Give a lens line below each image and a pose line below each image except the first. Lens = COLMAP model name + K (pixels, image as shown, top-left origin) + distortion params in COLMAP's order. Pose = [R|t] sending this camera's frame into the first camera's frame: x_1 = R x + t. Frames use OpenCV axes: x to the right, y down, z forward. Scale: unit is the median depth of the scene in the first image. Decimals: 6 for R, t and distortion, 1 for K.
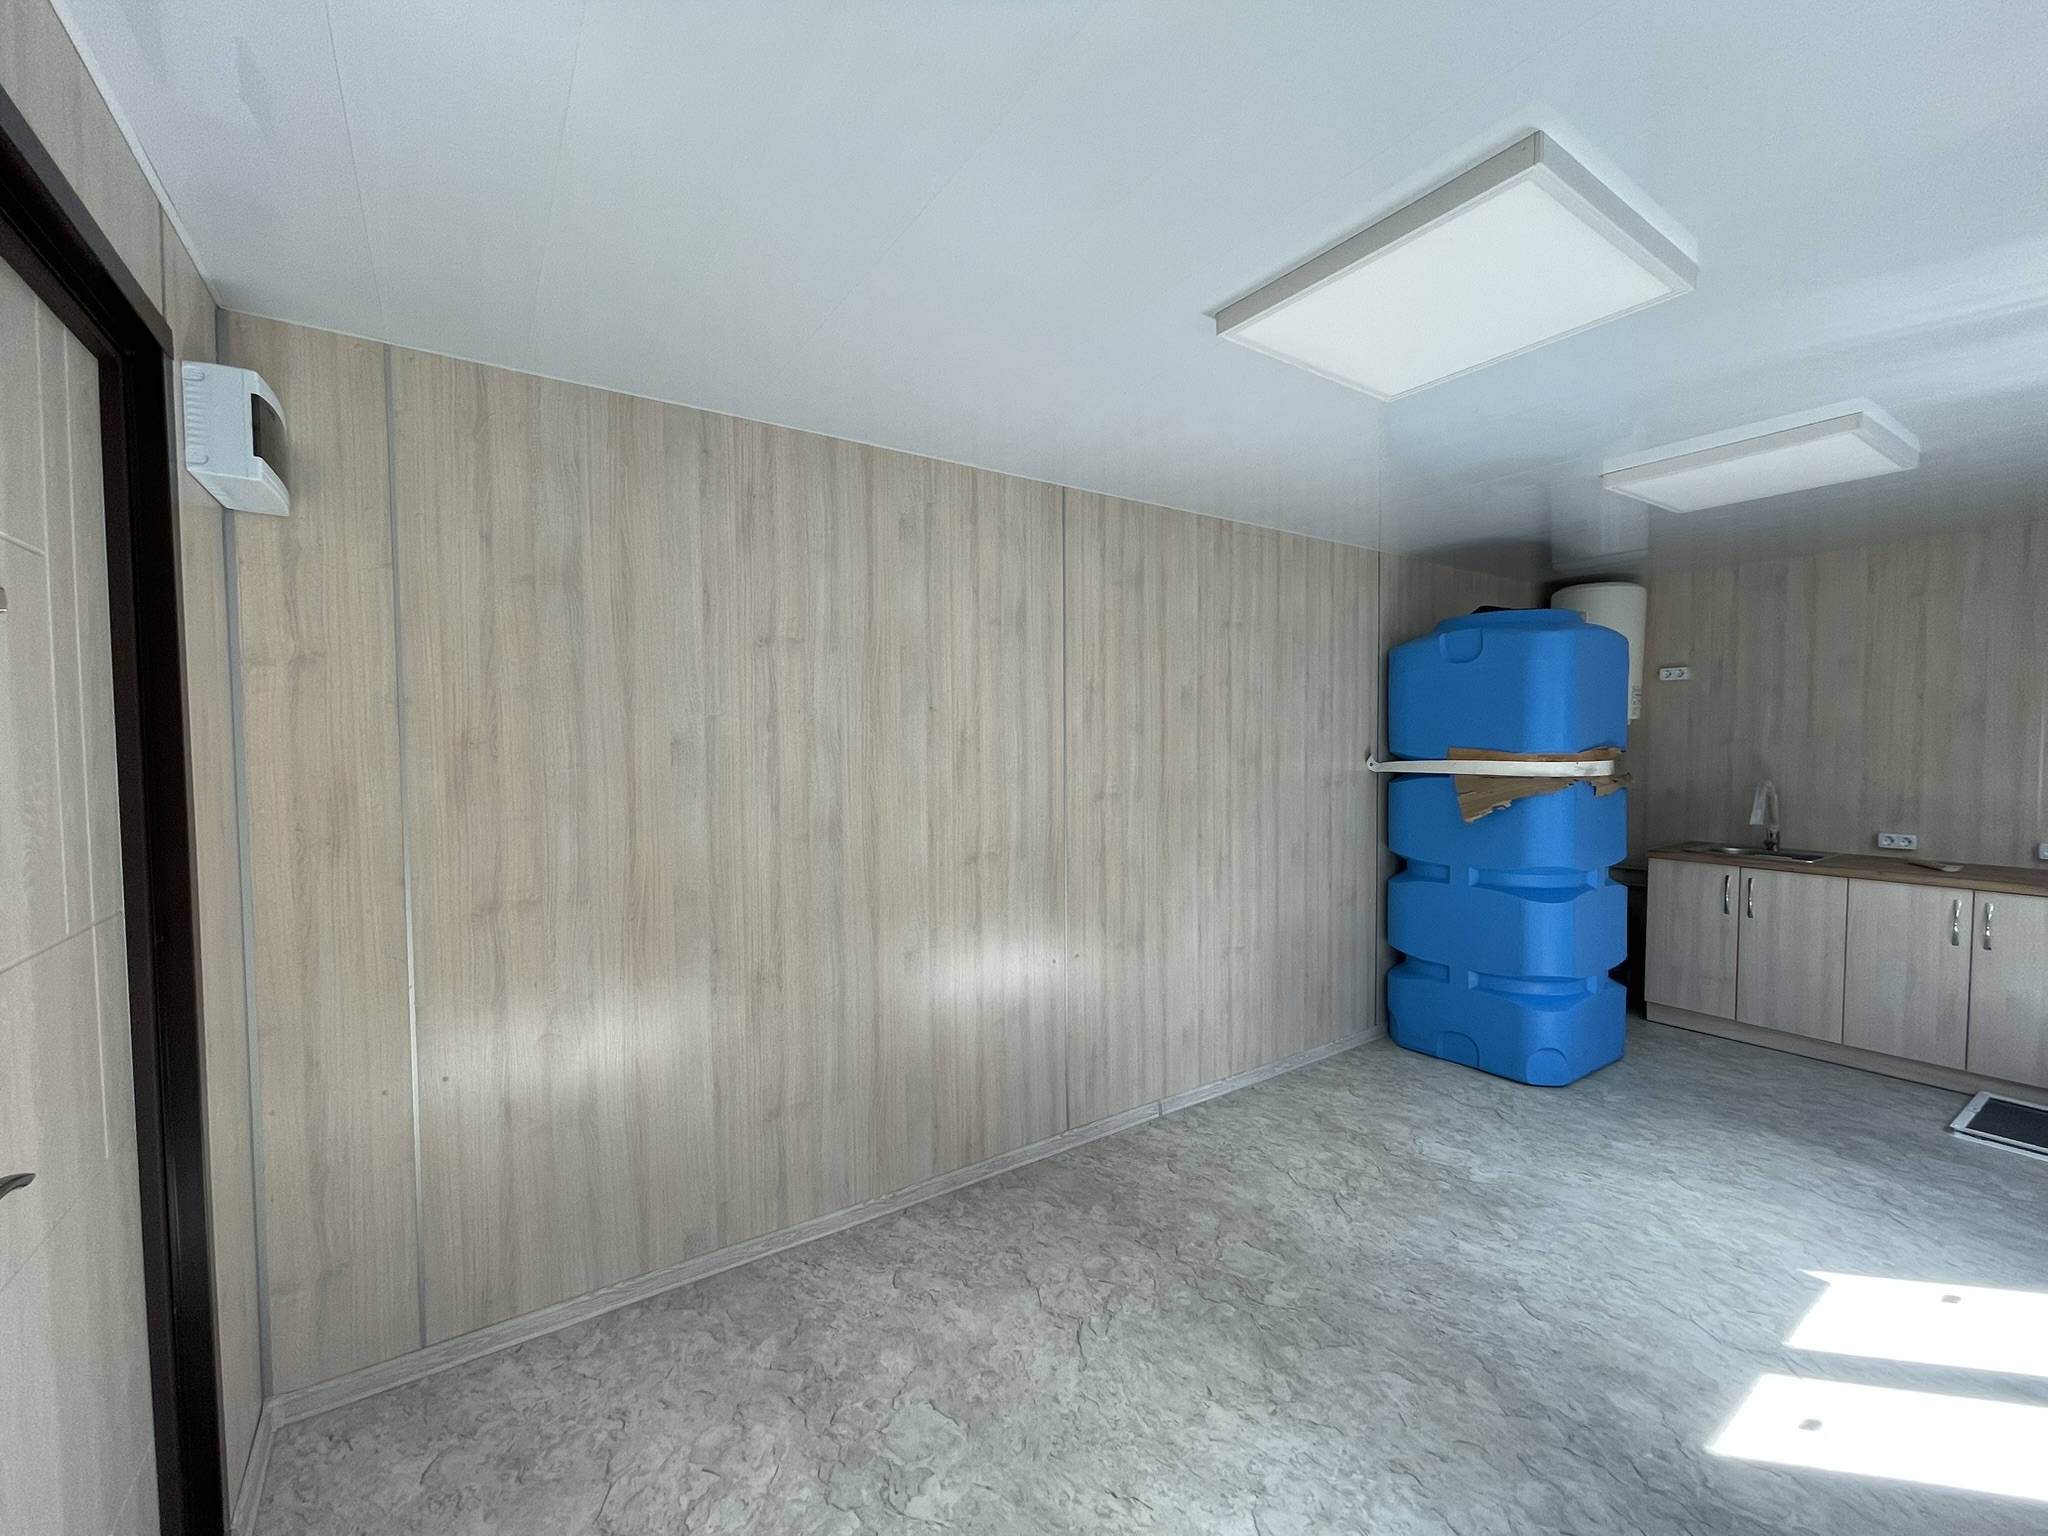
lens RADIAL K [[829.7, 0, 1017.2], [0, 829.7, 774.0], [0, 0, 1]] dist [-0.001802, 0.000958]
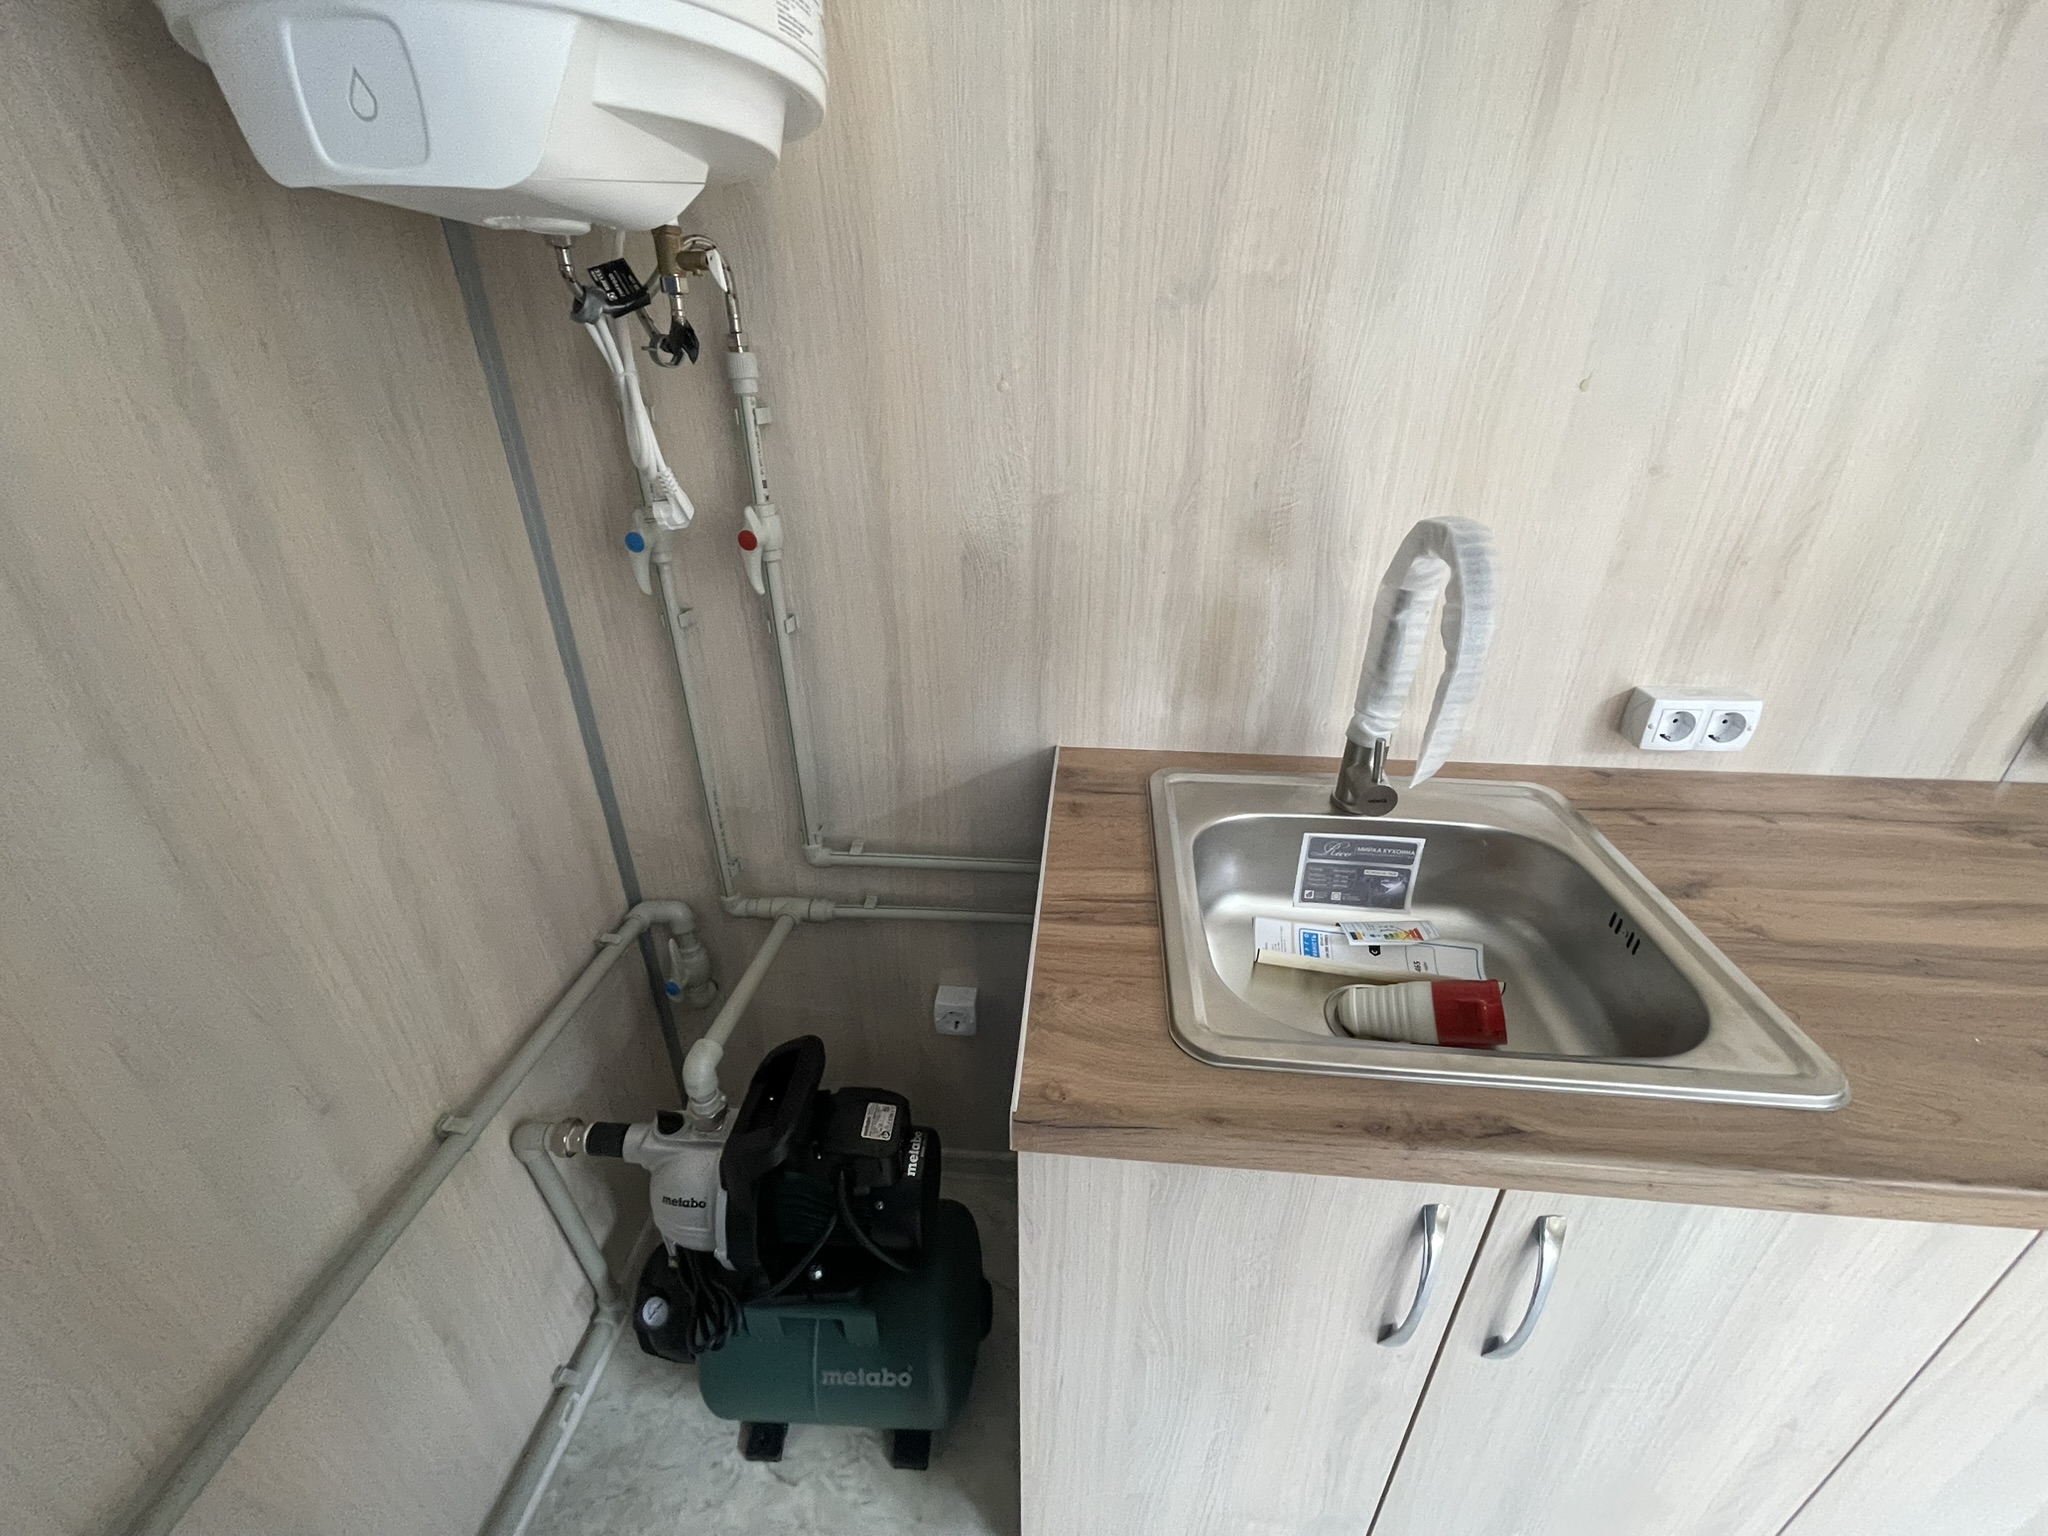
lens RADIAL K [[829.7, 0, 1017.2], [0, 829.7, 774.0], [0, 0, 1]] dist [-0.001802, 0.000958]
pose [[0.633700, -0.351968, 0.688871, 0.943759], [0.033283, 0.902079, 0.430286, -0.031019], [-0.772863, -0.249744, 0.583362, 1.285609]]
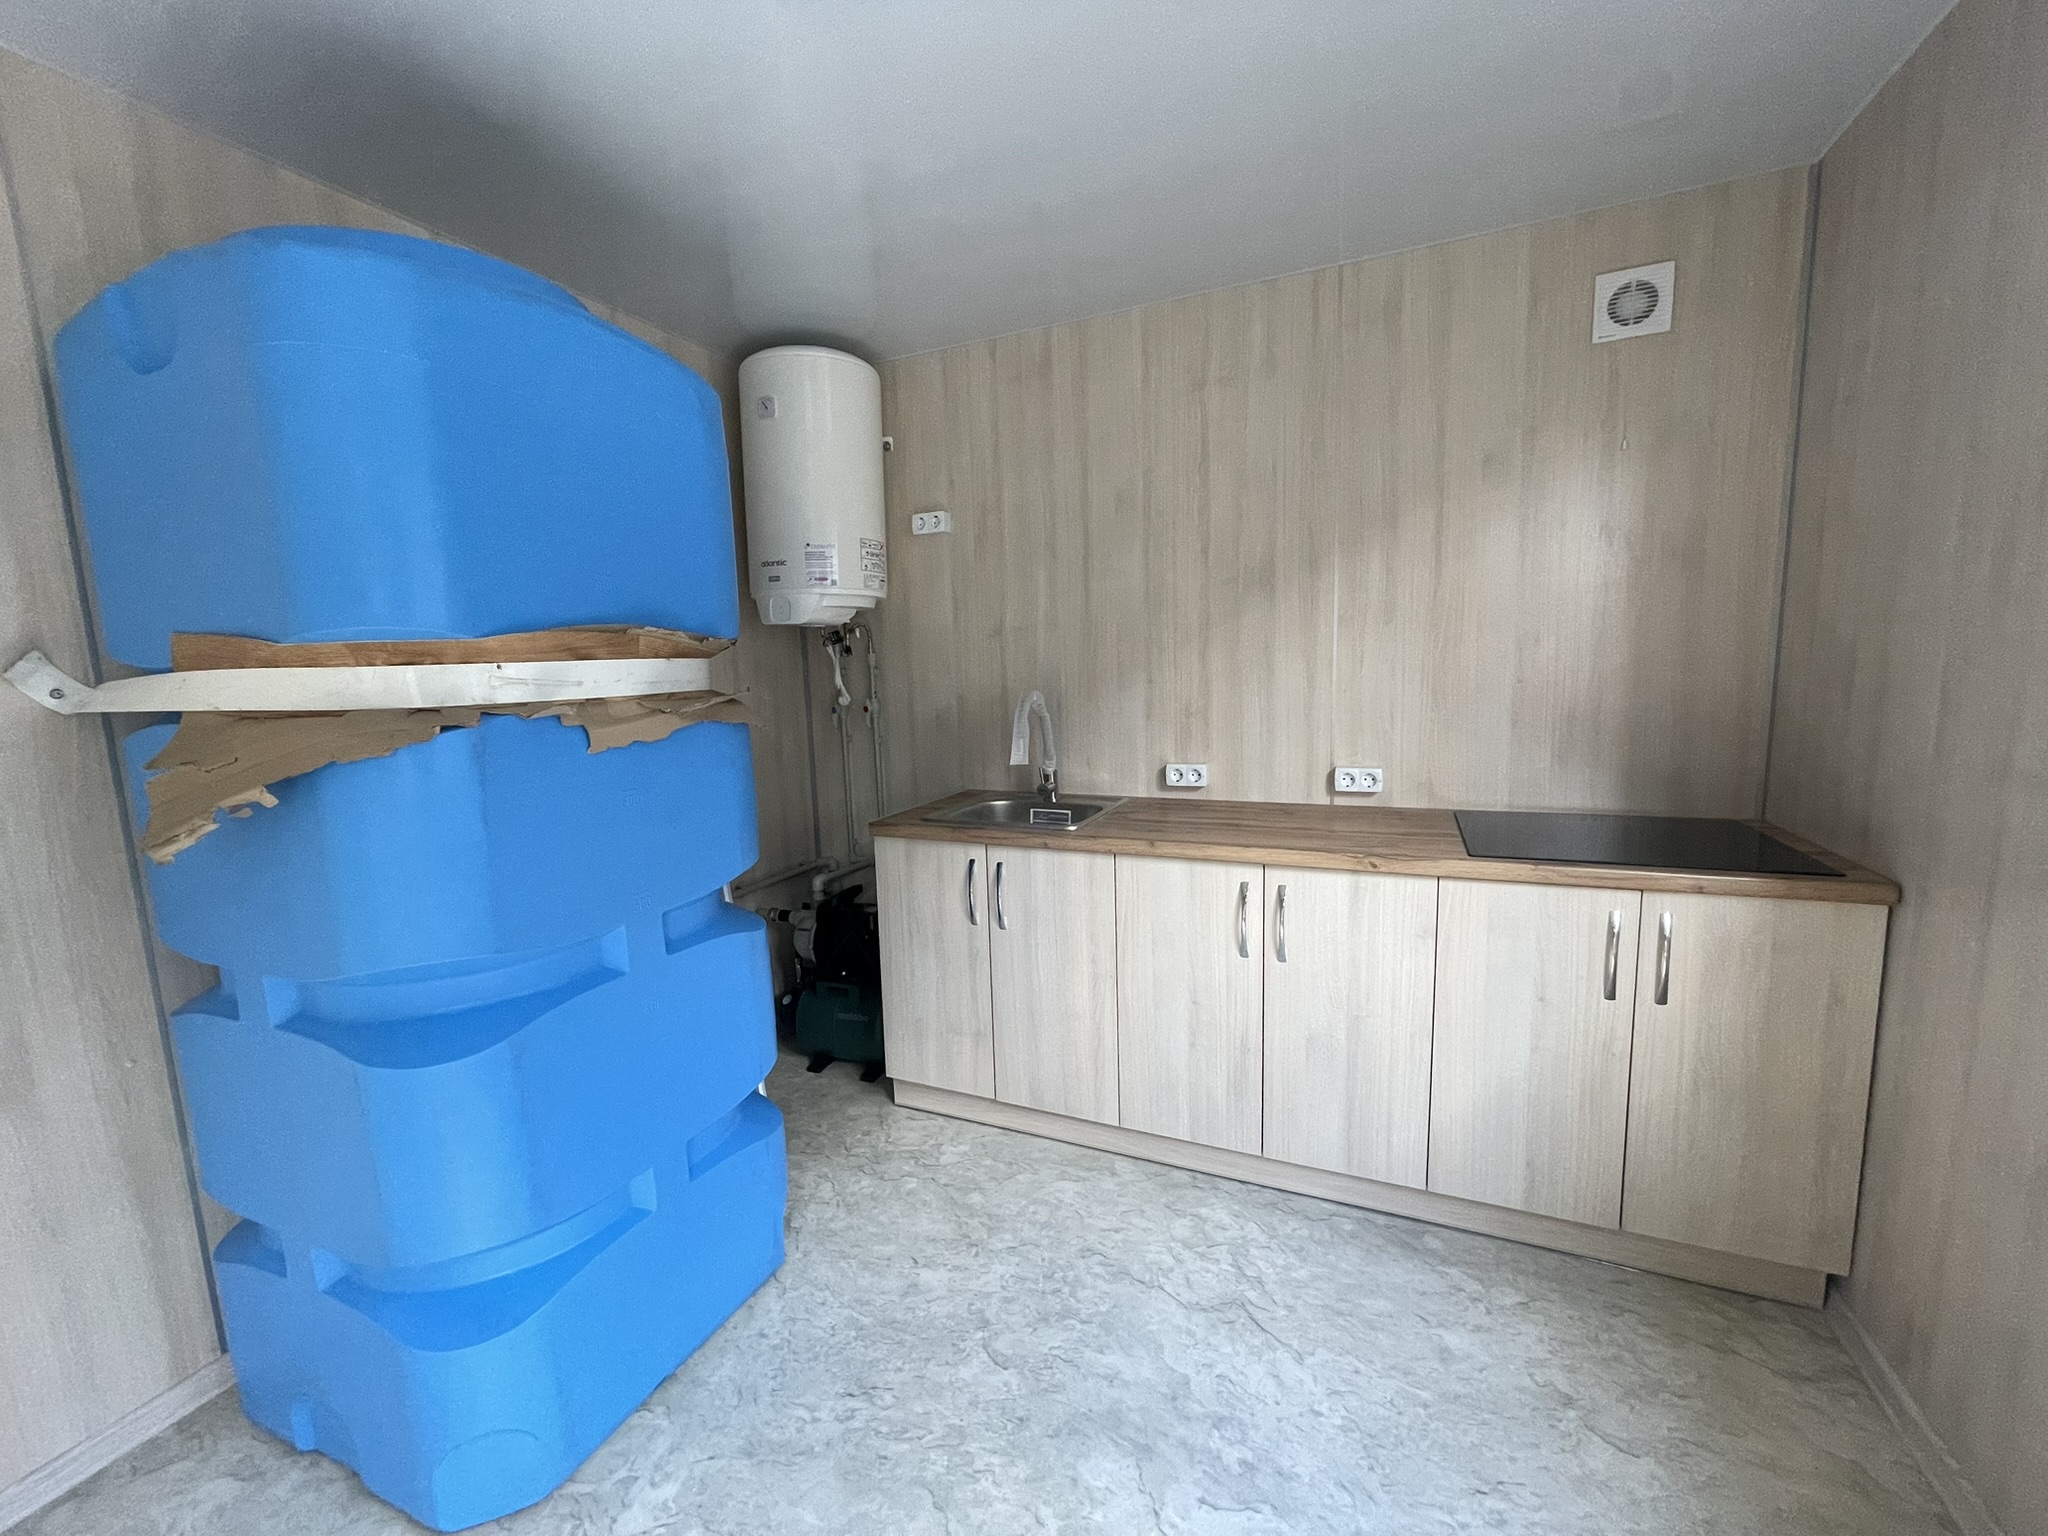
lens RADIAL K [[830.5, 0, 1014.9], [0, 830.5, 773.0], [0, 0, 1]] dist [-0.001888, -0.000229]
pose [[0.852808, -0.092040, 0.514049, 0.771616], [0.048615, 0.994064, 0.097334, 0.010440], [-0.519956, -0.058017, 0.852220, 0.647897]]
